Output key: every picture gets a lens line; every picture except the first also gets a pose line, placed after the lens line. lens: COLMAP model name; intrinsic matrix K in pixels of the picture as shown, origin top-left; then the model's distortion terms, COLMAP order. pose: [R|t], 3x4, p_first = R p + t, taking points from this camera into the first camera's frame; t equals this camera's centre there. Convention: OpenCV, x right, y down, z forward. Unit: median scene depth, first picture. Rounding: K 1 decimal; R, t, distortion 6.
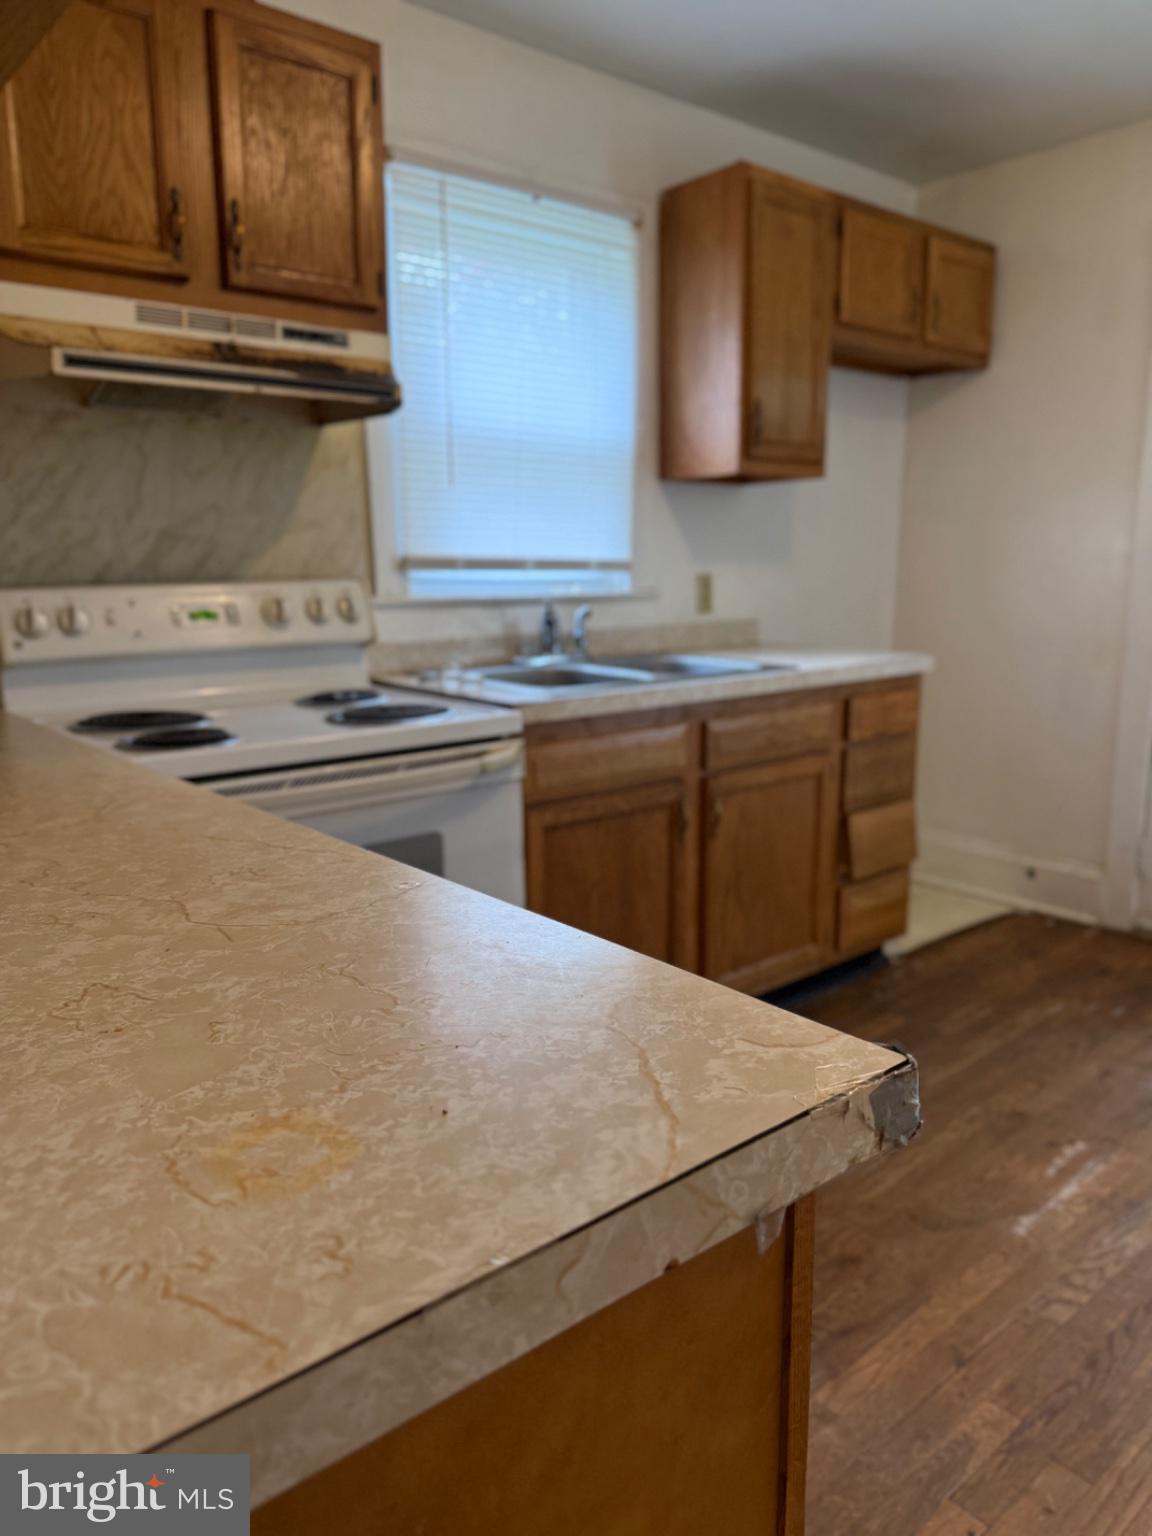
lens RADIAL K [[1101.7, 0, 552.6], [0, 1101.7, 758.5], [0, 0, 1]] dist [0.038366, -0.005495]
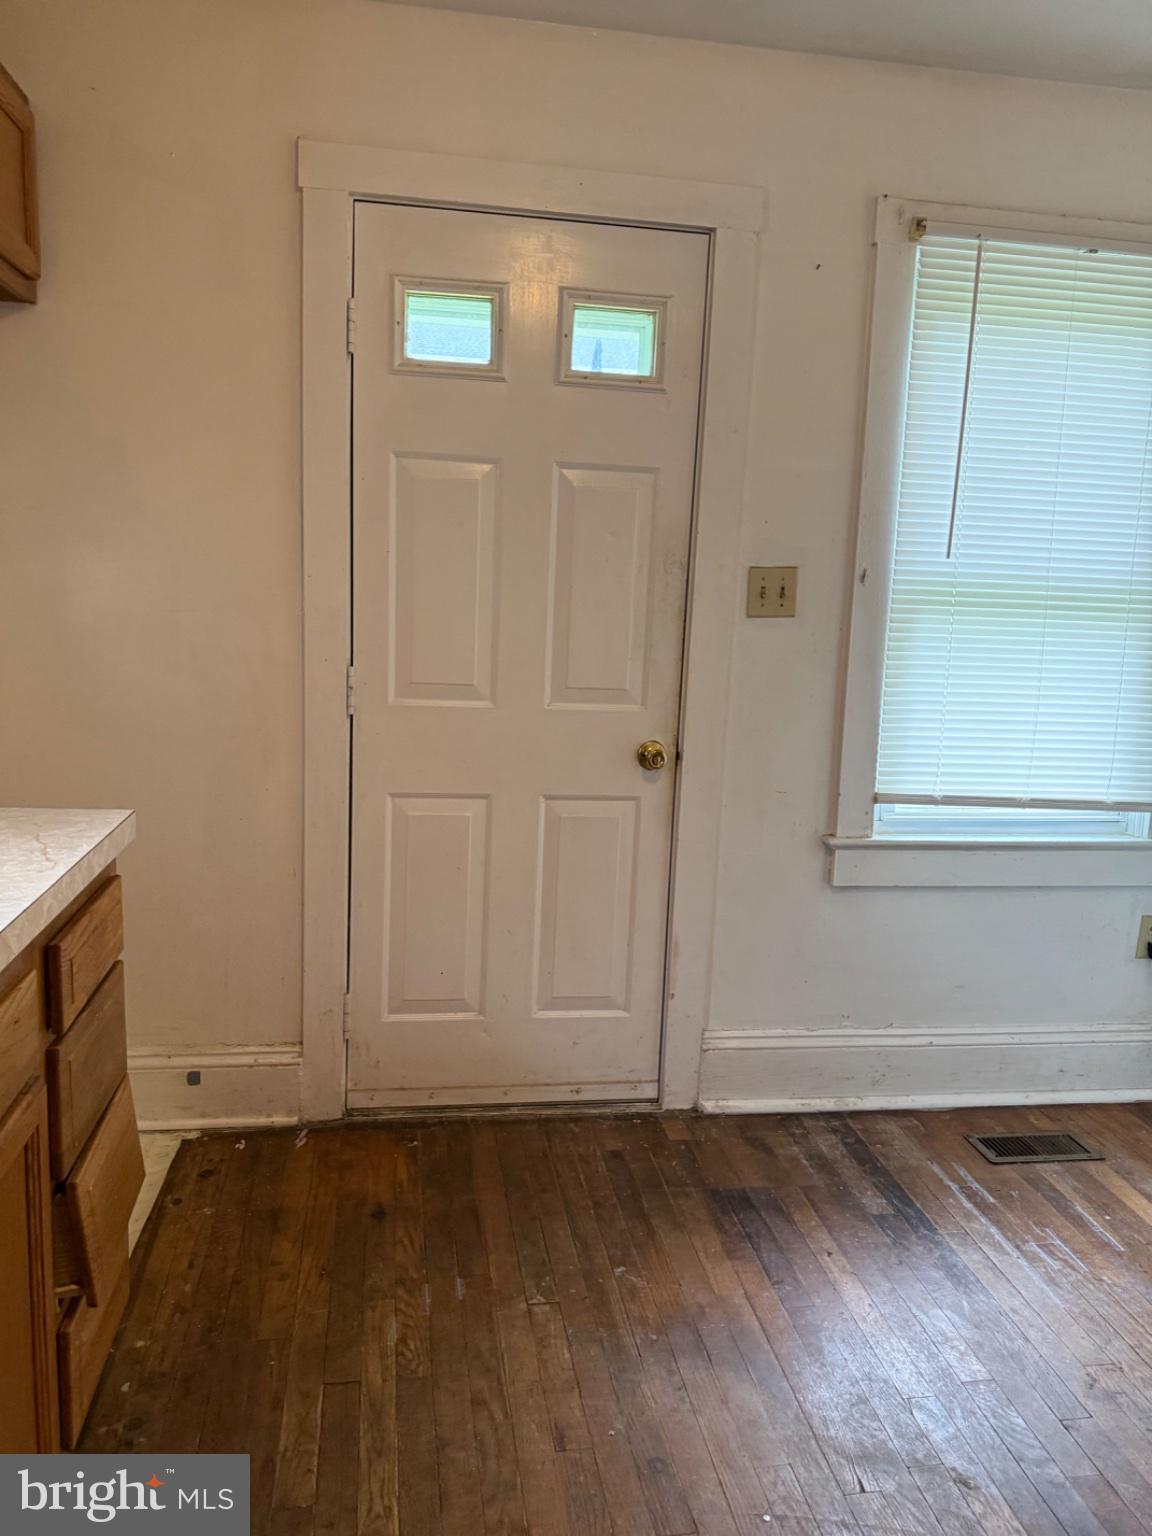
lens RADIAL K [[1101.7, 0, 552.6], [0, 1101.7, 758.5], [0, 0, 1]] dist [0.038366, -0.005495]
pose [[0.516481, -0.100890, 0.850334, -0.010377], [0.112924, 0.992387, 0.049156, -0.111892], [-0.848820, 0.070635, 0.523942, 0.517611]]
